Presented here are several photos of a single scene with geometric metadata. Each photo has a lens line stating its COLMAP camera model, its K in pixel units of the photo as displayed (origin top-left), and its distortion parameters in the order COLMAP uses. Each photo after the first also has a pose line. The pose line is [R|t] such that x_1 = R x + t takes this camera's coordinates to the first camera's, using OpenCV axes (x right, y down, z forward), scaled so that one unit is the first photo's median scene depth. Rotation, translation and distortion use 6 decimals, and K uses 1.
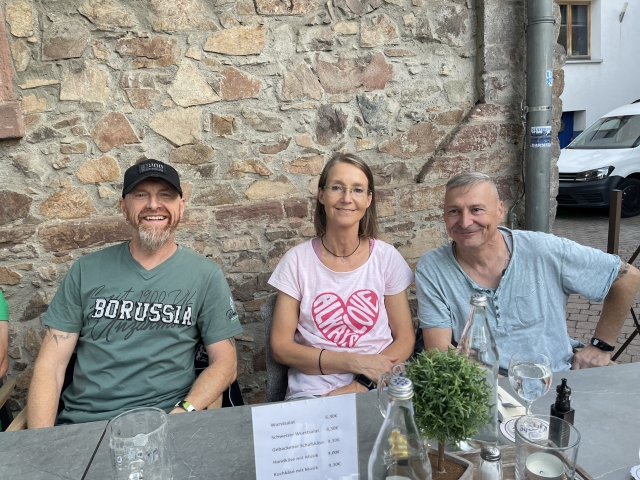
lens RADIAL K [[481.5, 0, 312.6], [0, 481.5, 234.6], [0, 0, 1]] dist [0.075390, -0.106319]
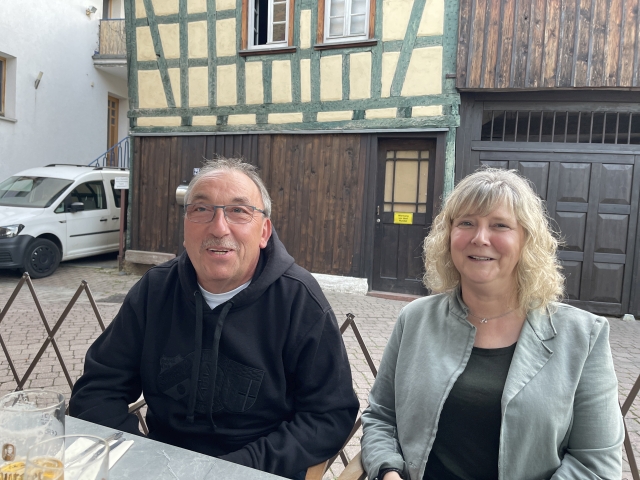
lens RADIAL K [[481.5, 0, 316.5], [0, 481.5, 233.5], [0, 0, 1]] dist [0.075390, -0.106319]
pose [[0.484604, 0.056566, 0.872902, 0.201184], [0.062241, 0.993148, -0.098912, 0.019436], [-0.872516, 0.102264, 0.477763, 0.153857]]
